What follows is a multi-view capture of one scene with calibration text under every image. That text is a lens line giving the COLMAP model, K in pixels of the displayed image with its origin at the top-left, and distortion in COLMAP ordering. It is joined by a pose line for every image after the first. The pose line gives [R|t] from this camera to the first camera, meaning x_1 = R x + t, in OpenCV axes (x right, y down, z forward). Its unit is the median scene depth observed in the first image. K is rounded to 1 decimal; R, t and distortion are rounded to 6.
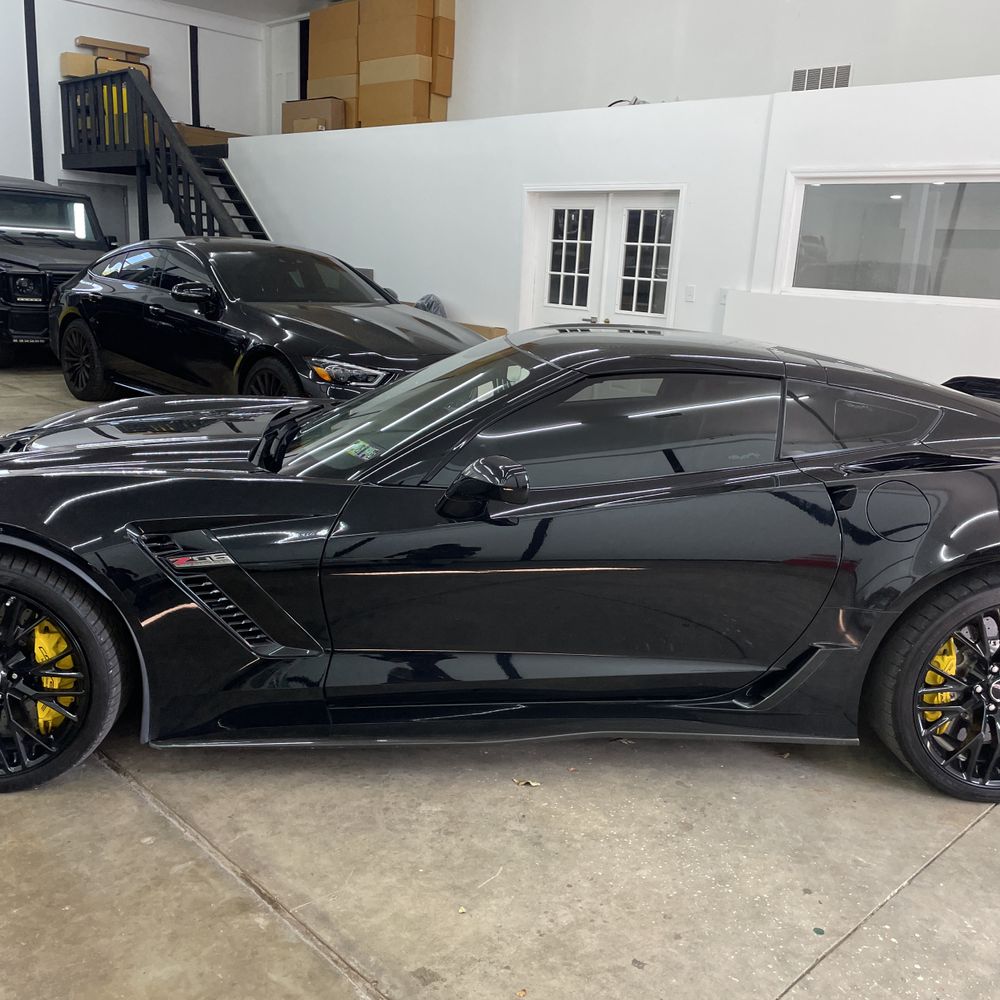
lens RADIAL K [[1005.1, 0, 519.7], [0, 1005.1, 495.2], [0, 0, 1]] dist [0.076072, -0.110216]
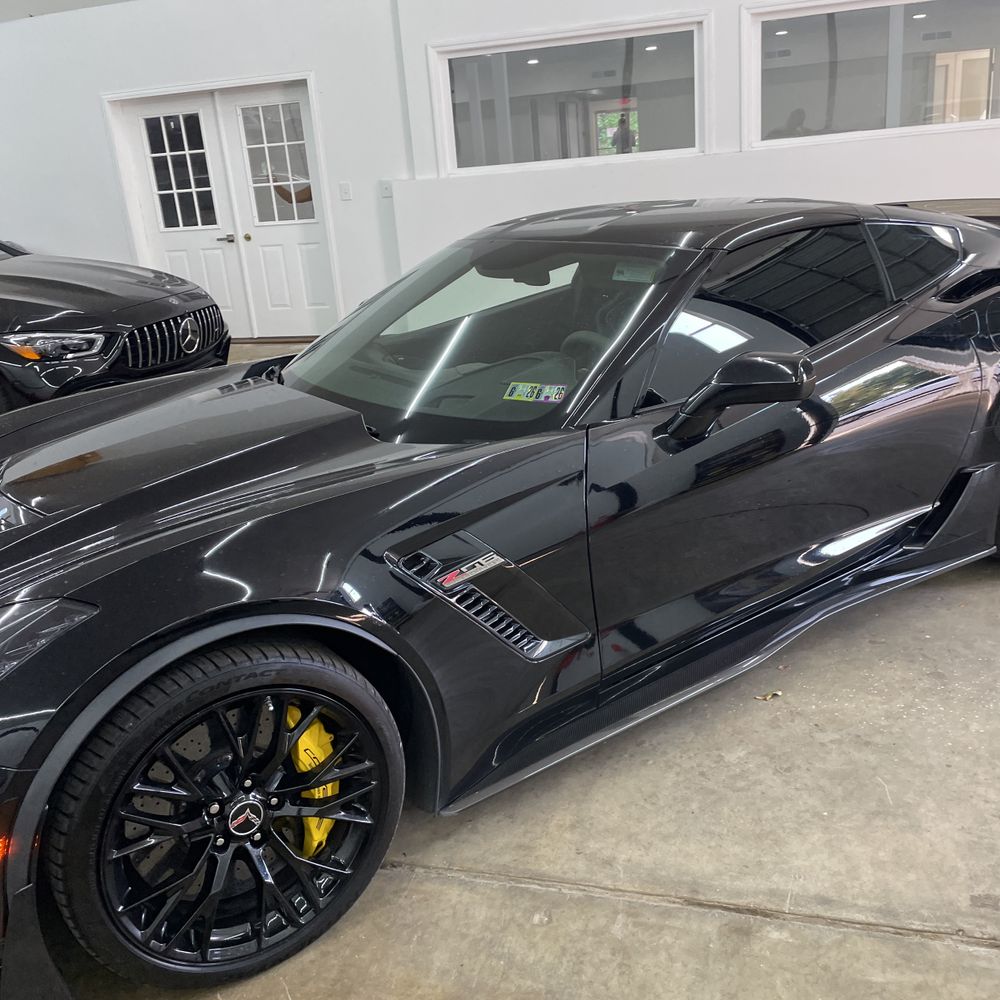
lens RADIAL K [[1010.8, 0, 493.7], [0, 1010.8, 487.3], [0, 0, 1]] dist [0.082568, -0.118003]
pose [[0.866634, -0.272462, 0.417983, -0.175287], [0.237570, 0.962012, 0.134514, -0.028467], [-0.438754, -0.017274, 0.898441, 0.082034]]
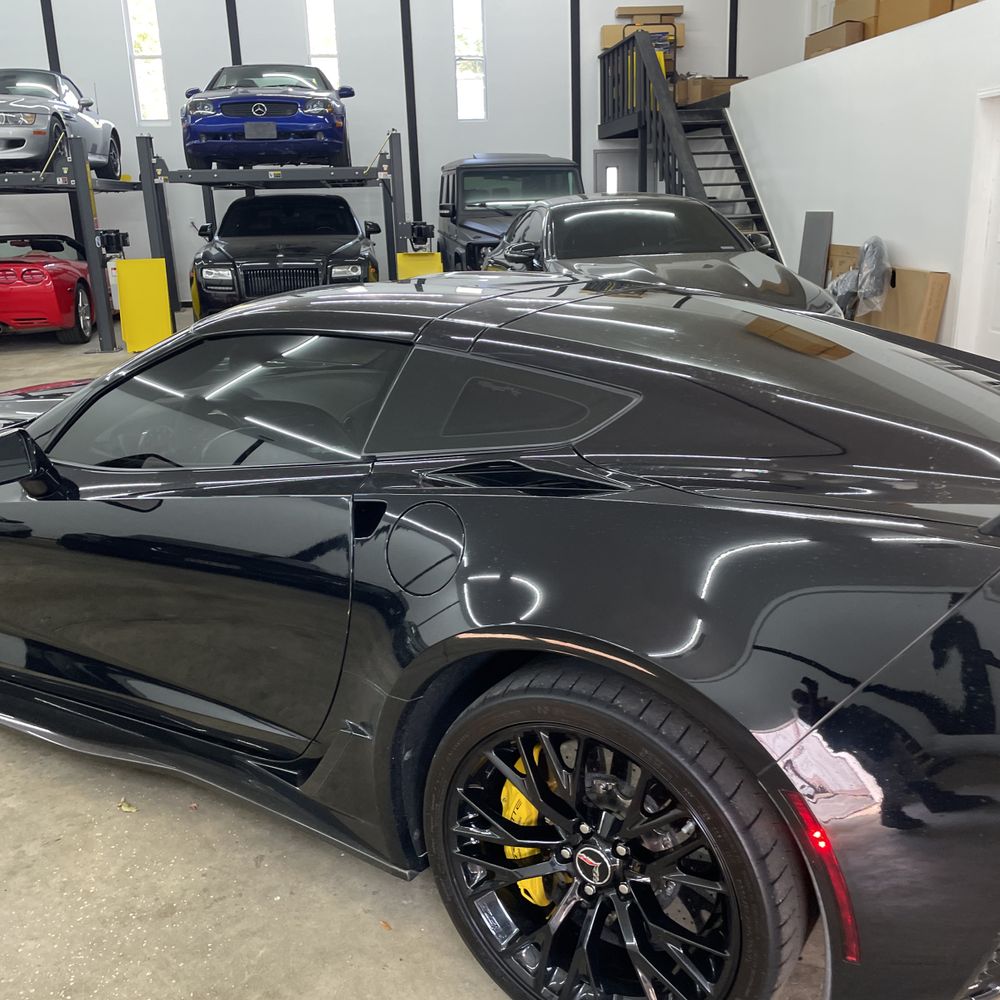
lens RADIAL K [[1005.1, 0, 519.7], [0, 1005.1, 495.2], [0, 0, 1]] dist [0.076072, -0.110216]
pose [[0.800279, 0.090655, -0.592735, 0.242524], [-0.065966, 0.995816, 0.063240, -0.019005], [0.595988, -0.011509, 0.802911, 0.156247]]
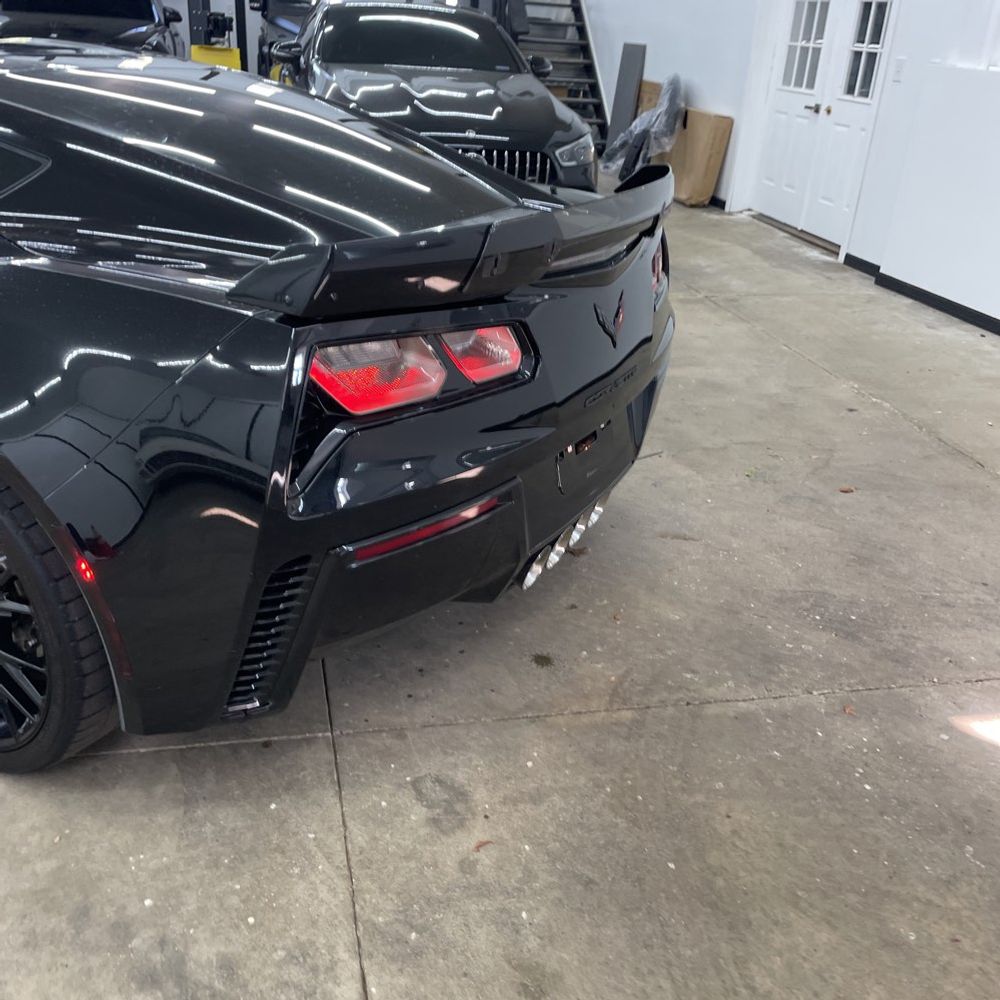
lens RADIAL K [[1010.8, 0, 493.7], [0, 1010.8, 487.3], [0, 0, 1]] dist [0.082568, -0.118003]
pose [[0.845035, 0.218902, -0.487851, 0.330789], [-0.136128, 0.970372, 0.199617, -0.017302], [0.517093, -0.102273, 0.849797, 0.196900]]
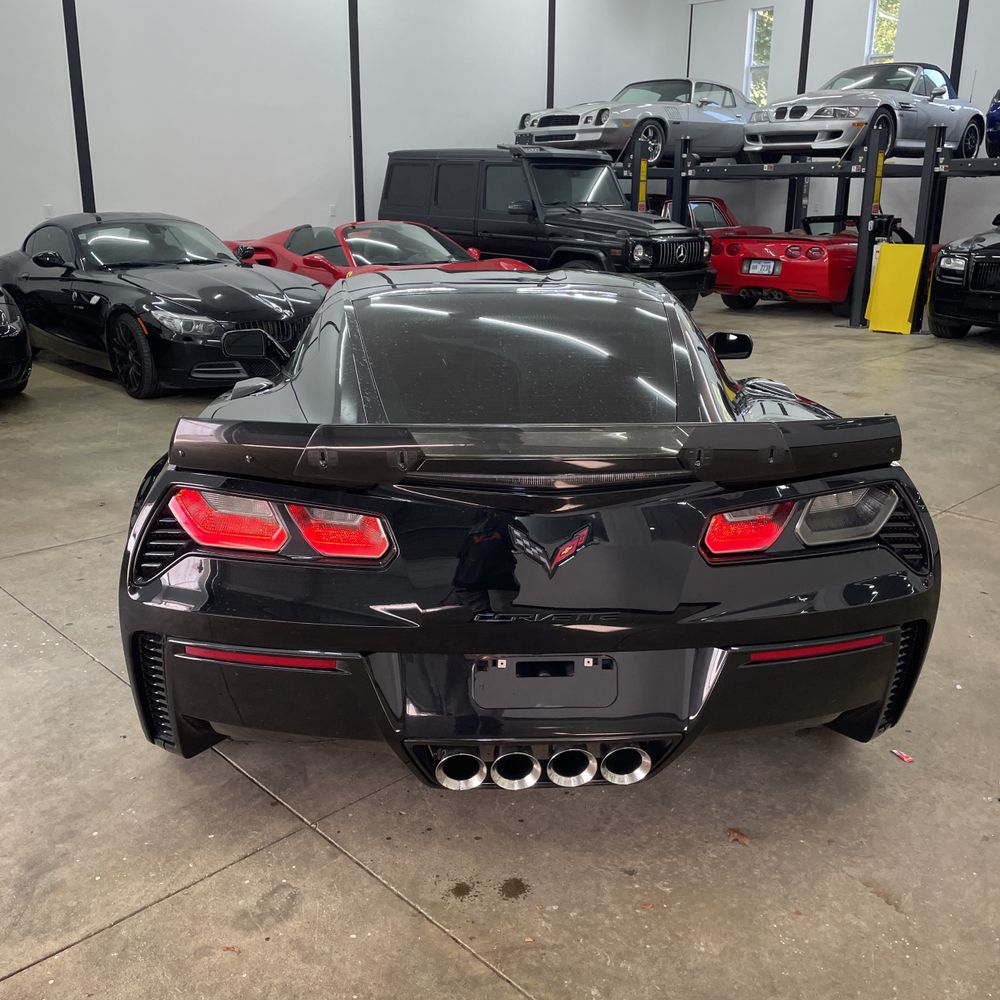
lens RADIAL K [[1003.2, 0, 504.0], [0, 1003.2, 499.8], [0, 0, 1]] dist [0.066552, -0.087336]
pose [[-0.013347, 0.238127, -0.971142, 0.440961], [-0.233579, 0.943615, 0.234588, -0.069849], [0.972246, 0.229970, 0.043027, 0.386247]]
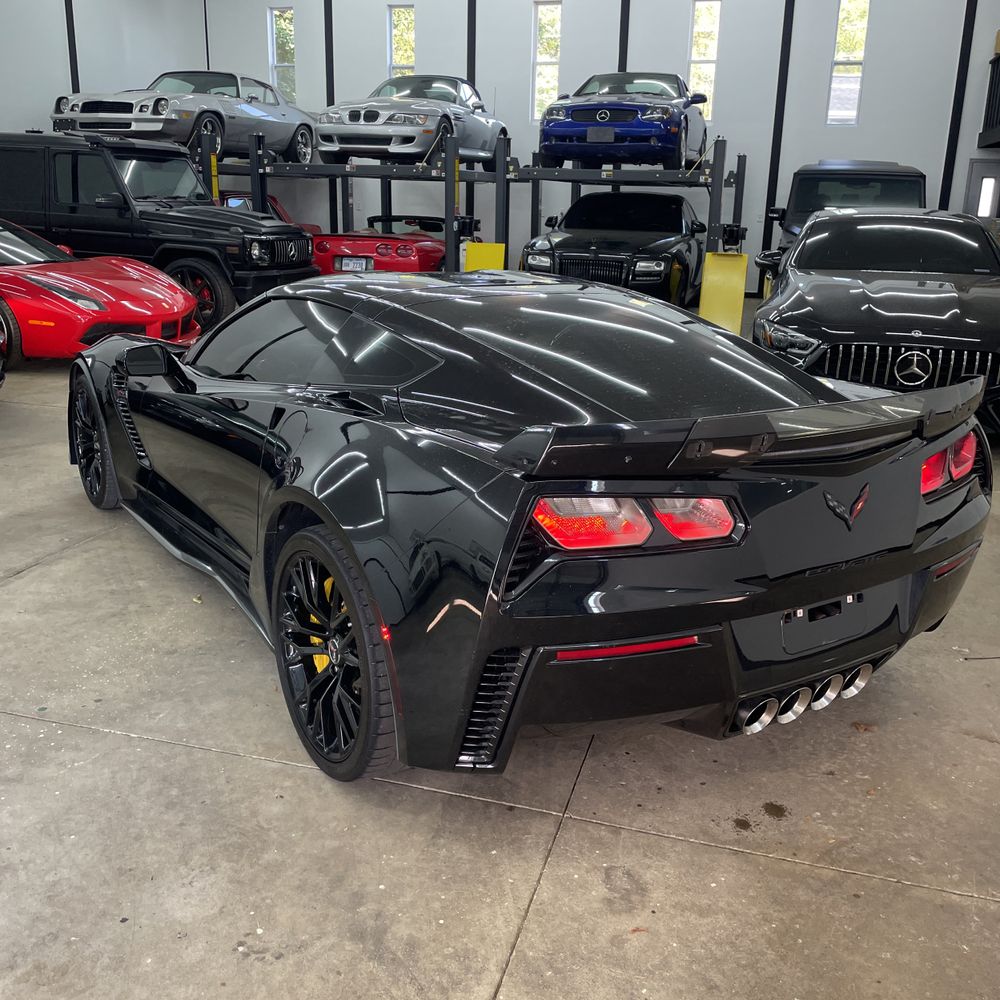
lens RADIAL K [[999.7, 0, 512.9], [0, 999.7, 498.6], [0, 0, 1]] dist [0.087318, -0.133356]
pose [[0.490602, 0.209144, -0.845913, 0.409566], [-0.197475, 0.972198, 0.125838, -0.029437], [0.848713, 0.105310, 0.518263, 0.202784]]
